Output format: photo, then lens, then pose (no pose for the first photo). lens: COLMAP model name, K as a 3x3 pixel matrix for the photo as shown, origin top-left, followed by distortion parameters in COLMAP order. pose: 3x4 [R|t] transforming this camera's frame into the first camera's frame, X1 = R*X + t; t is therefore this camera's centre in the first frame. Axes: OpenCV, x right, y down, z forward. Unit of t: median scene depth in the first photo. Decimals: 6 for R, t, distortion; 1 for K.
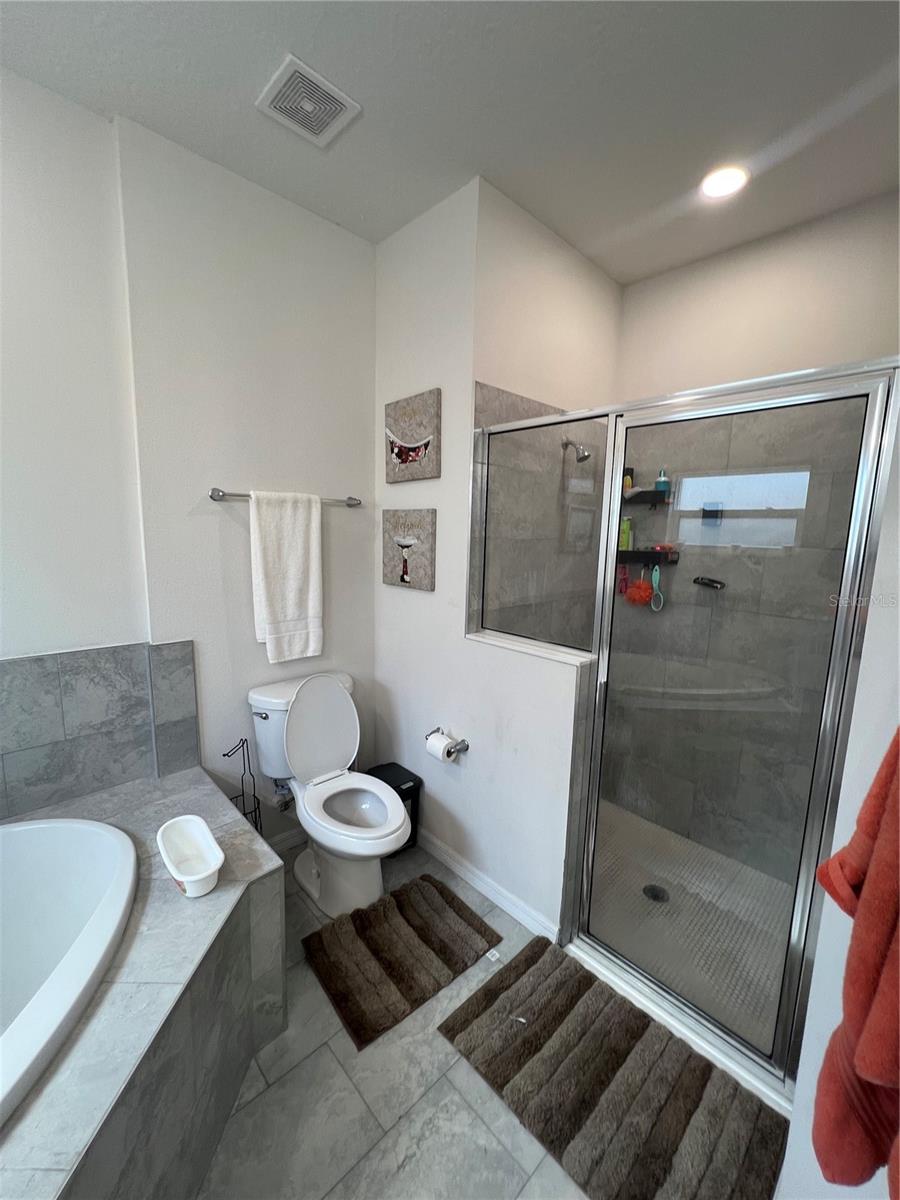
lens RADIAL K [[484.6, 0, 449.3], [0, 484.6, 601.6], [0, 0, 1]] dist [-0.003521, 0.000945]
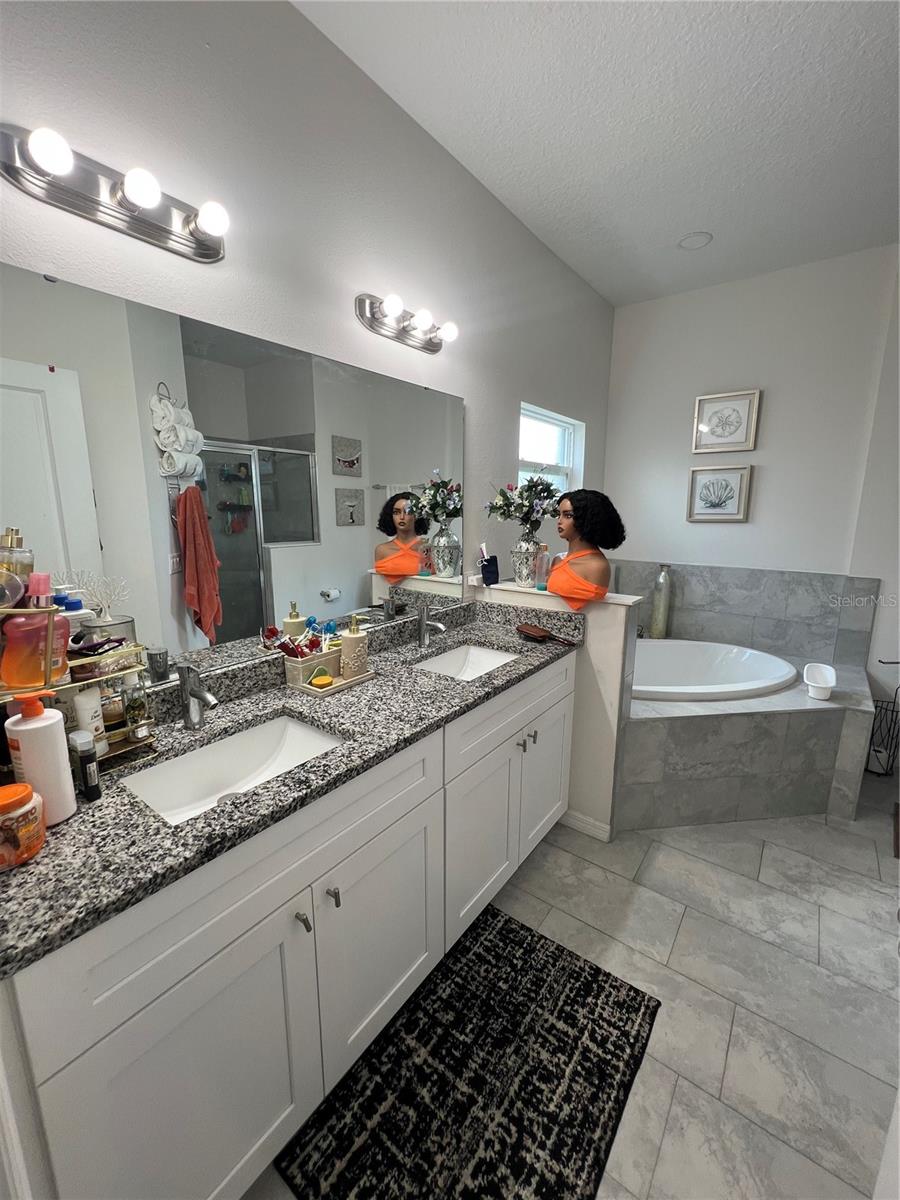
lens RADIAL K [[484.6, 0, 450.9], [0, 484.6, 601.4], [0, 0, 1]] dist [-0.003521, 0.000945]
pose [[0.166107, 0.165874, -0.972057, 0.715378], [-0.149773, 0.978559, 0.141389, 0.143533], [0.974667, 0.122102, 0.187389, -0.540894]]
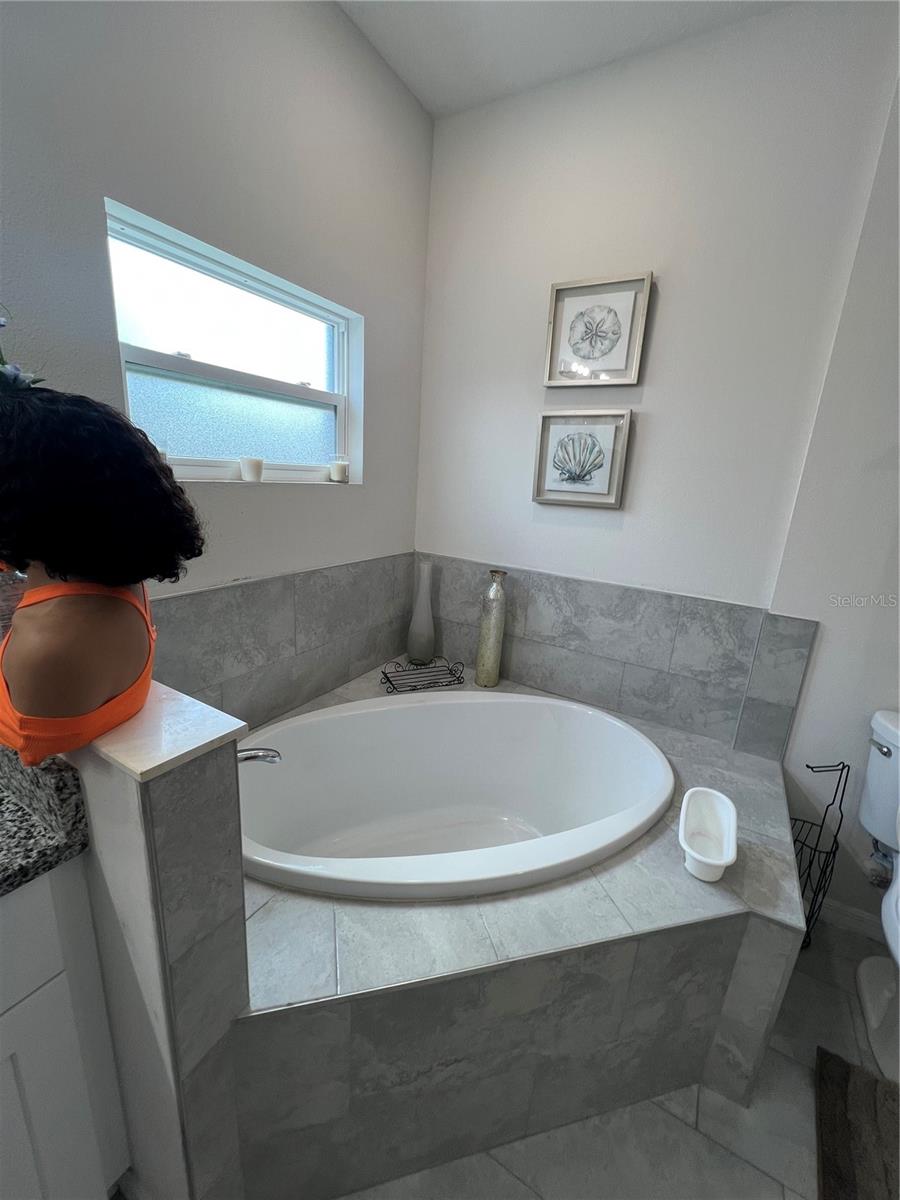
lens RADIAL K [[484.6, 0, 451.6], [0, 484.6, 598.2], [0, 0, 1]] dist [-0.003521, 0.000945]
pose [[0.284886, 0.237312, -0.928721, 0.059343], [-0.203927, 0.961695, 0.183183, 0.017856], [0.936618, 0.137205, 0.322368, 0.140633]]
